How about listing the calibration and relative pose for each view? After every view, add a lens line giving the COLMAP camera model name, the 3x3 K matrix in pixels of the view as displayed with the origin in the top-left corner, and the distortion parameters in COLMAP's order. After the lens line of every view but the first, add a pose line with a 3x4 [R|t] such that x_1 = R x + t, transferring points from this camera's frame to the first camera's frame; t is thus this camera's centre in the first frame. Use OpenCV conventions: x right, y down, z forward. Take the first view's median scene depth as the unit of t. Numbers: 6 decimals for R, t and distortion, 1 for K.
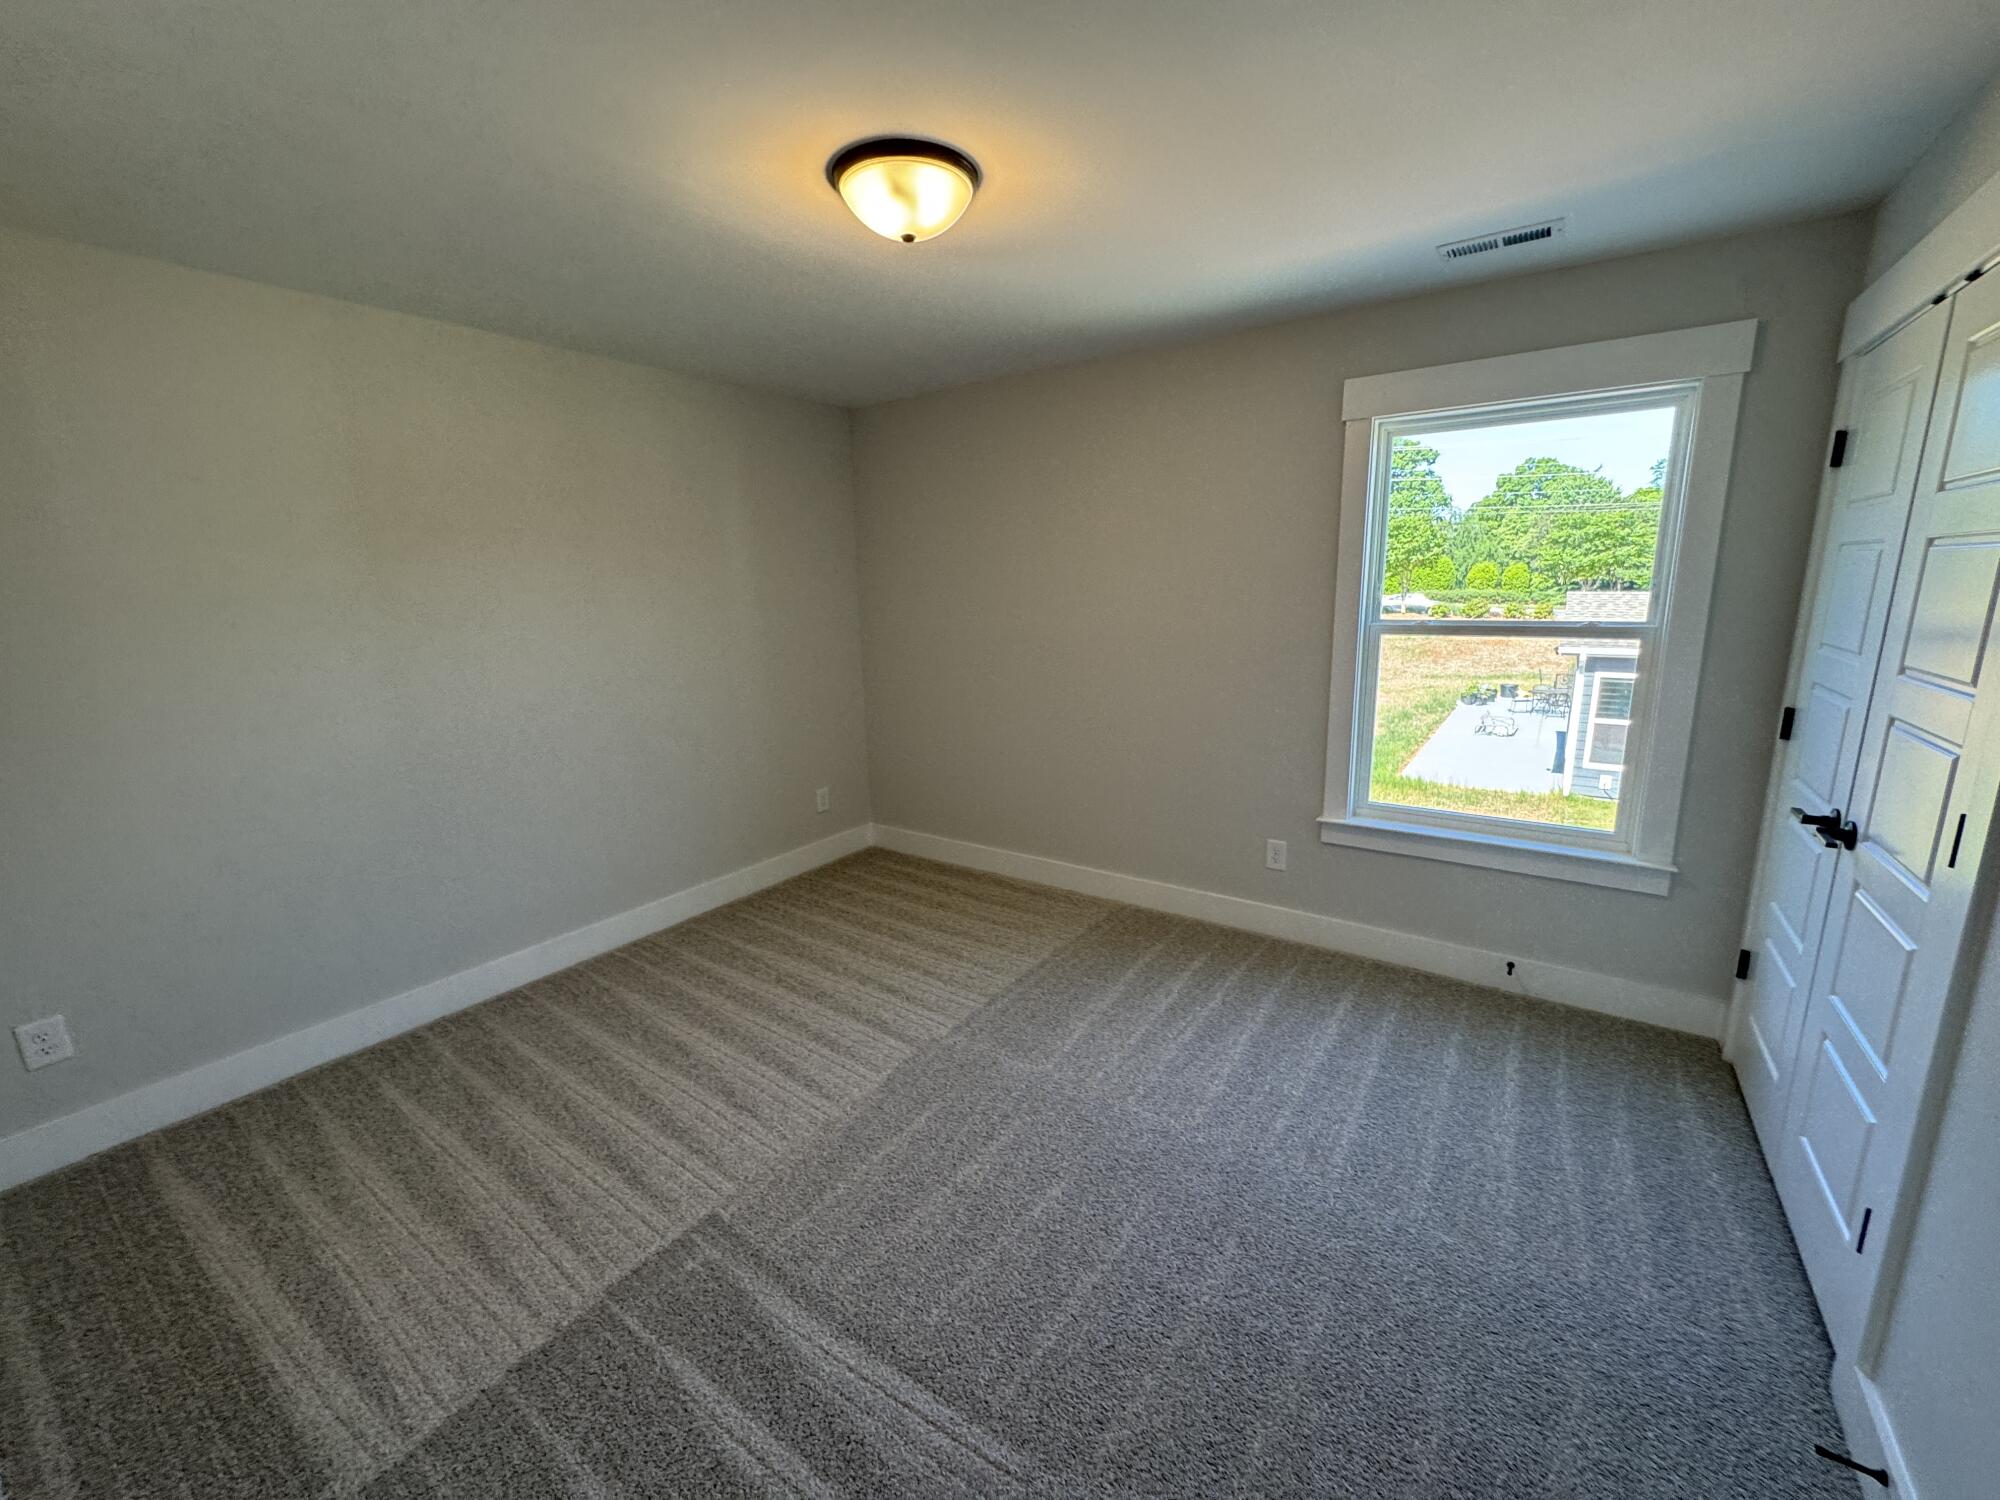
lens RADIAL K [[796.9, 0, 1005.0], [0, 796.9, 743.5], [0, 0, 1]] dist [-0.002442, 0.000620]
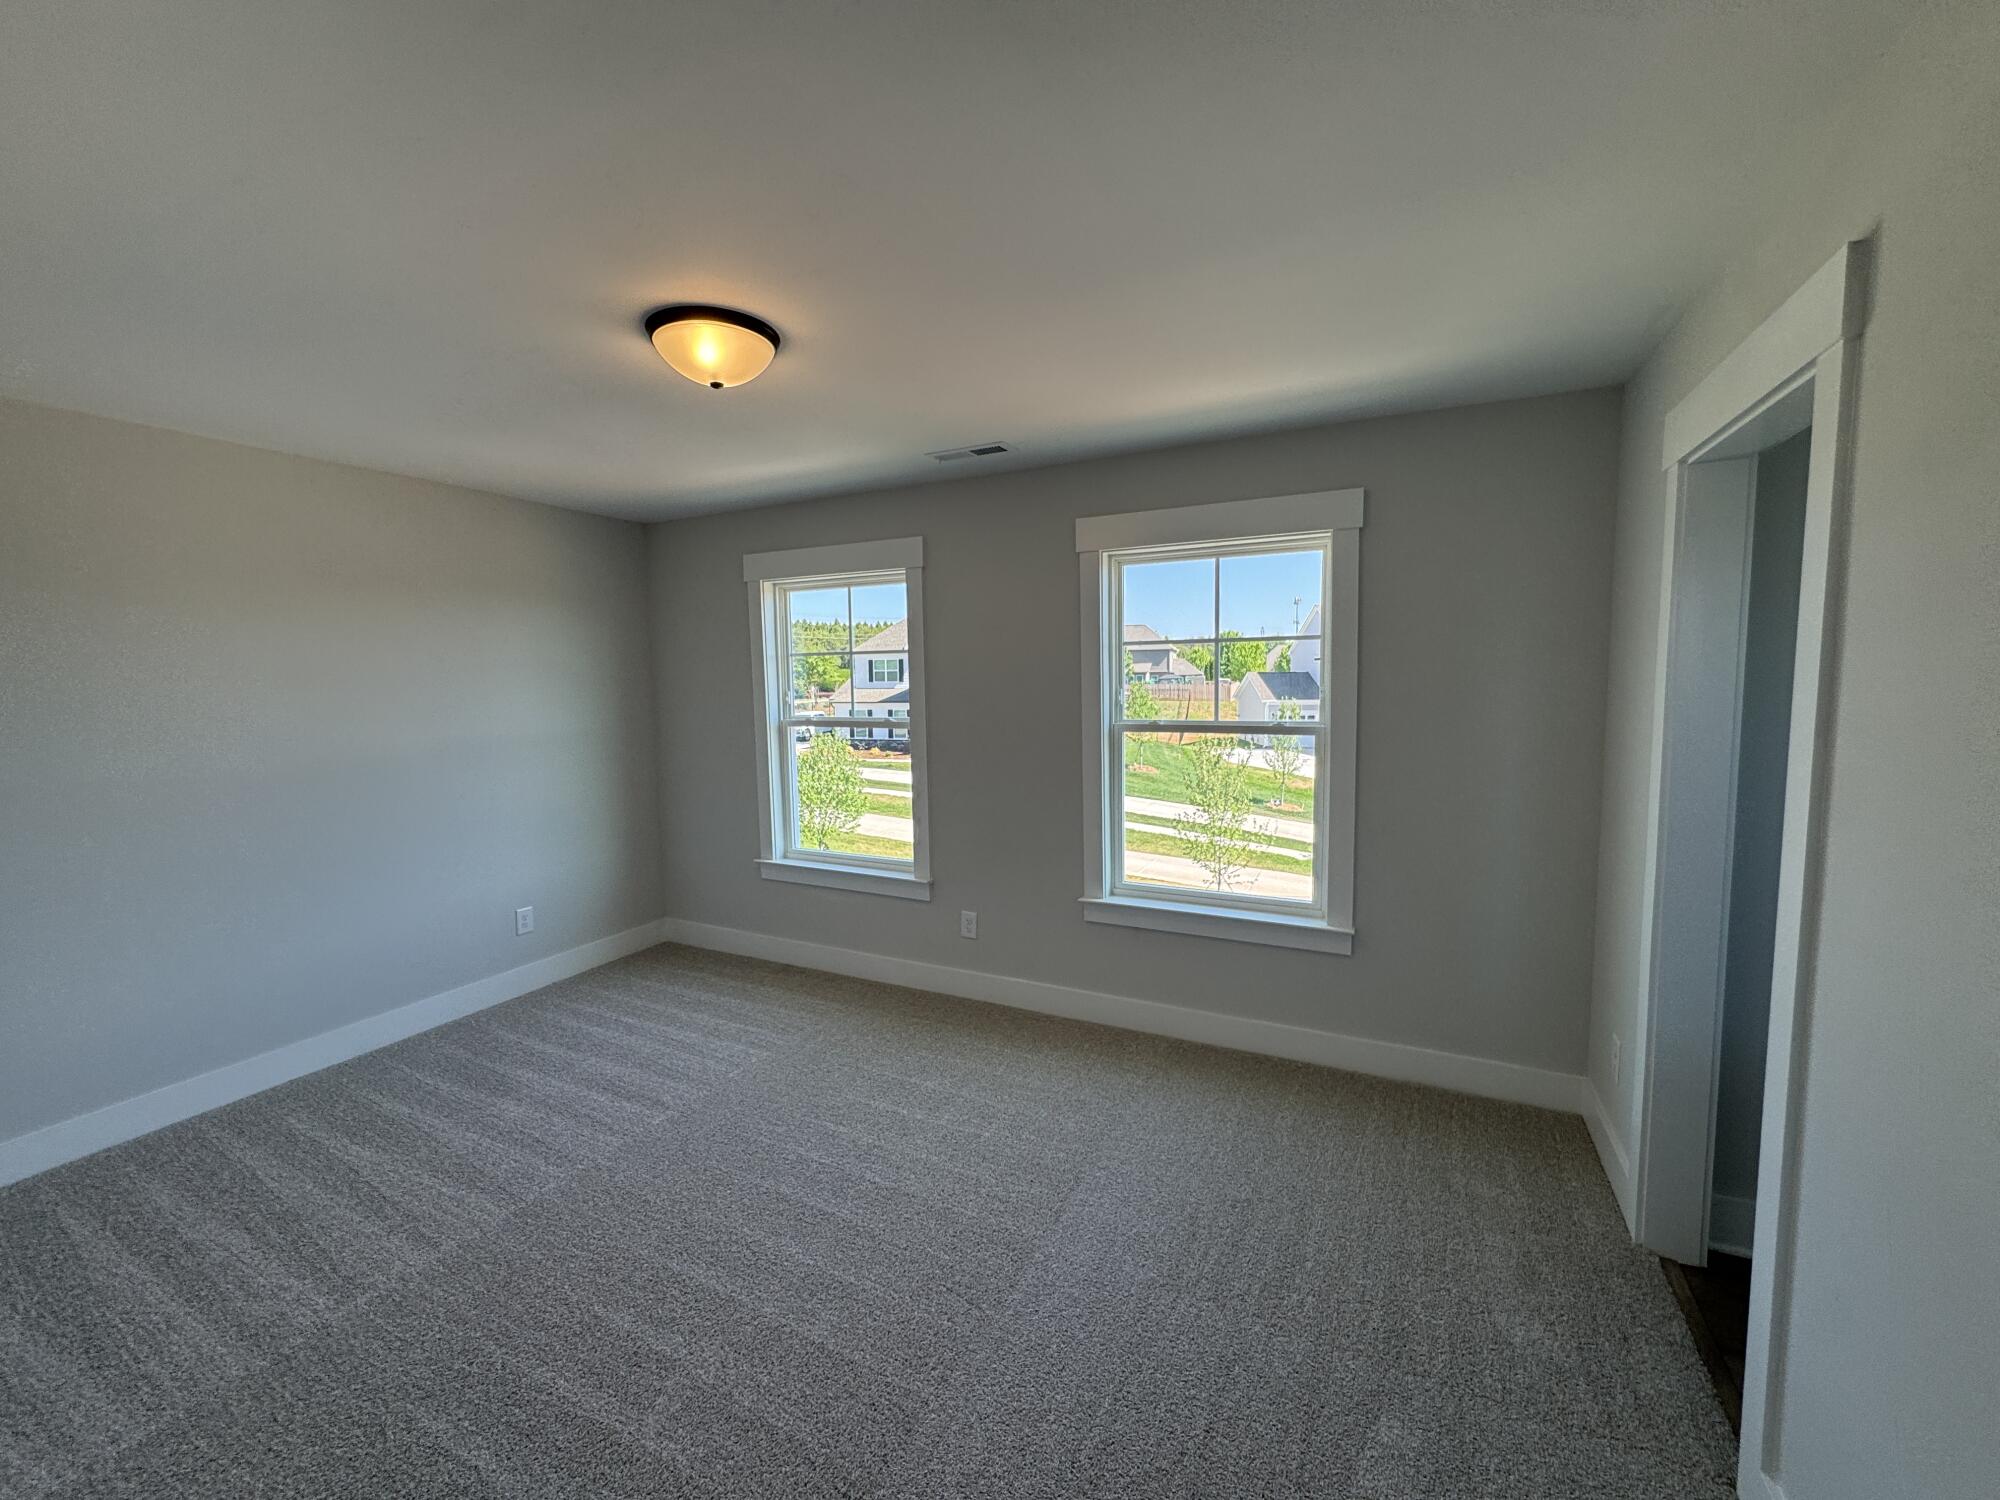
lens RADIAL K [[796.9, 0, 999.8], [0, 796.9, 741.3], [0, 0, 1]] dist [-0.002442, 0.000620]
pose [[0.992187, -0.004025, 0.124695, 0.153567], [0.020173, 0.991503, -0.128512, 0.017934], [-0.123118, 0.130024, 0.983837, -0.101451]]
